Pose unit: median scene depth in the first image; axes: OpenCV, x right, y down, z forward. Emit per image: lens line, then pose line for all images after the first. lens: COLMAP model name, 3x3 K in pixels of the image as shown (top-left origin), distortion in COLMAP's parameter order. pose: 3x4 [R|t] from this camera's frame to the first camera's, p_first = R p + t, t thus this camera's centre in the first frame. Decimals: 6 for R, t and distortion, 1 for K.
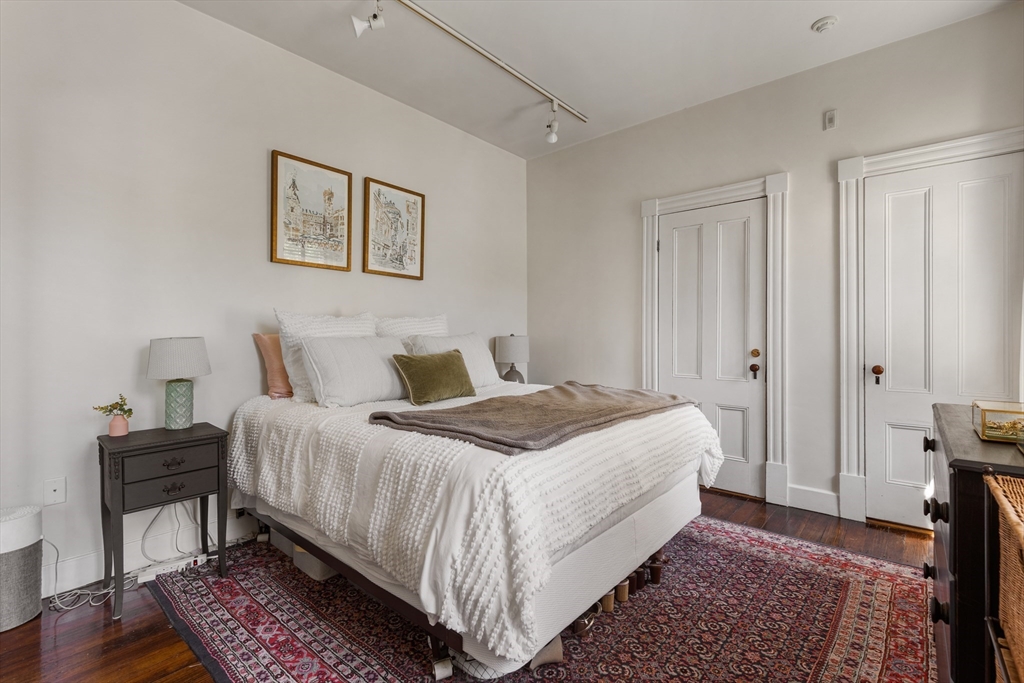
lens RADIAL K [[462.4, 0, 521.6], [0, 462.4, 339.8], [0, 0, 1]] dist [0.007395, -0.000100]
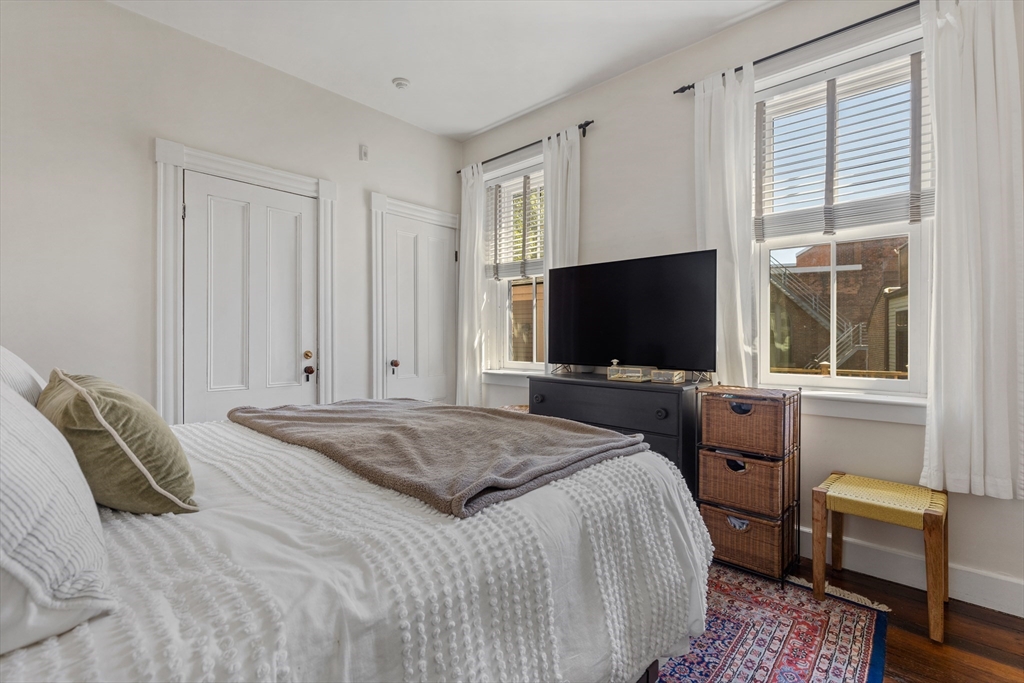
lens RADIAL K [[462.4, 0, 520.8], [0, 462.4, 336.1], [0, 0, 1]] dist [0.007395, -0.000100]
pose [[0.042063, 0.001611, 0.999114, -0.461166], [0.007773, 0.999968, -0.001939, -0.005303], [-0.999085, 0.007847, 0.042050, 0.521585]]
